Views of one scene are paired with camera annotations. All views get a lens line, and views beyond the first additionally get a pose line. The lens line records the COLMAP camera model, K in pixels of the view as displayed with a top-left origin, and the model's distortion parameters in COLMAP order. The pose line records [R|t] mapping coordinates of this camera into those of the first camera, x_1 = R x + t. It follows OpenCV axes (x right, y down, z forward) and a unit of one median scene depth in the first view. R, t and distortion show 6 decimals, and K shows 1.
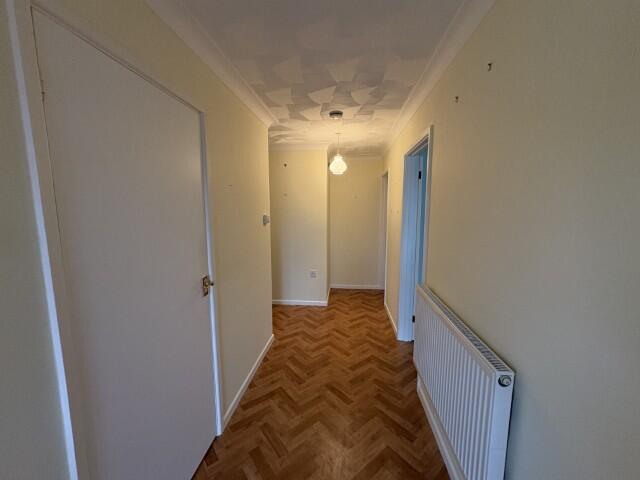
lens RADIAL K [[254.3, 0, 318.3], [0, 254.3, 238.4], [0, 0, 1]] dist [0.000211, 0.000623]
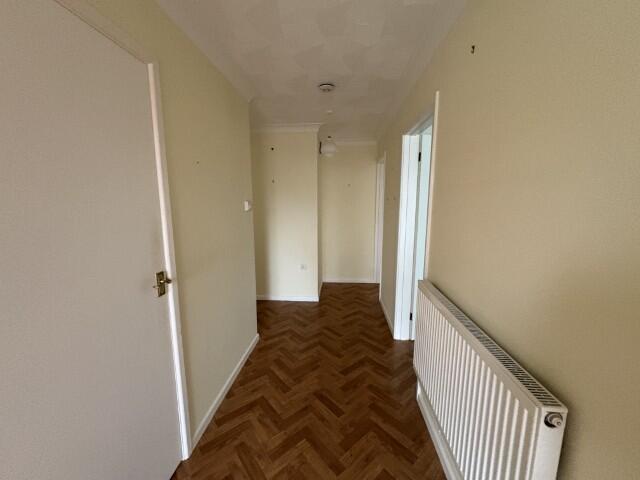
lens RADIAL K [[254.3, 0, 320.8], [0, 254.3, 239.5], [0, 0, 1]] dist [0.000211, 0.000623]
pose [[0.999545, -0.003421, 0.029959, 0.031678], [0.002431, 0.999451, 0.033029, 0.016251], [-0.030055, -0.032941, 0.999005, 0.150015]]
